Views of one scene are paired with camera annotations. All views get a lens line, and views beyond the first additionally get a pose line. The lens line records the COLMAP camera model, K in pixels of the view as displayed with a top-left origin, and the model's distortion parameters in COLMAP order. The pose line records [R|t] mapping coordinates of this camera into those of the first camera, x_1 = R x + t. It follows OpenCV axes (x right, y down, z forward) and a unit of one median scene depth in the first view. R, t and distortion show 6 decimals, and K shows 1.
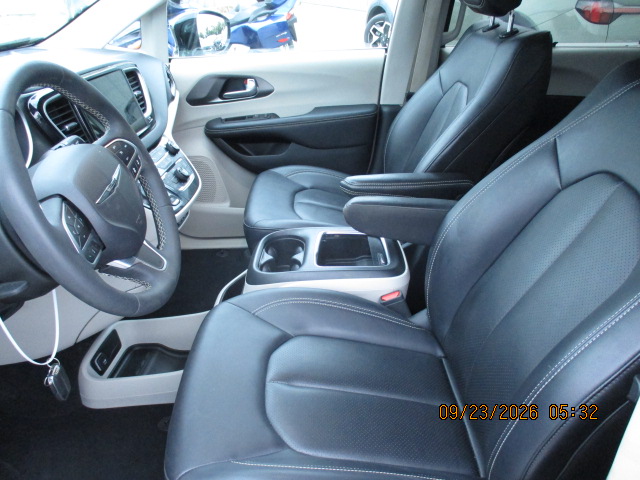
lens RADIAL K [[546.3, 0, 320.0], [0, 546.3, 240.0], [0, 0, 1]] dist [-0.045675, 0.005580]
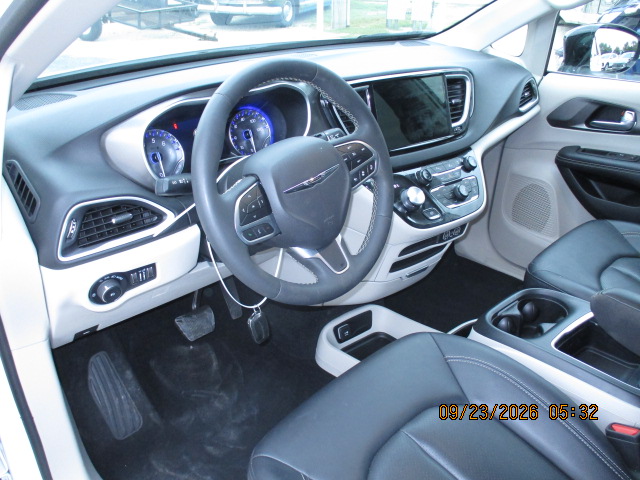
lens RADIAL K [[546.3, 0, 320.0], [0, 546.3, 240.0], [0, 0, 1]] dist [-0.045675, 0.005580]
pose [[0.663724, 0.353358, -0.659249, 0.171956], [-0.345984, 0.926454, 0.148247, -0.071687], [0.663148, 0.129694, 0.737166, 0.105116]]
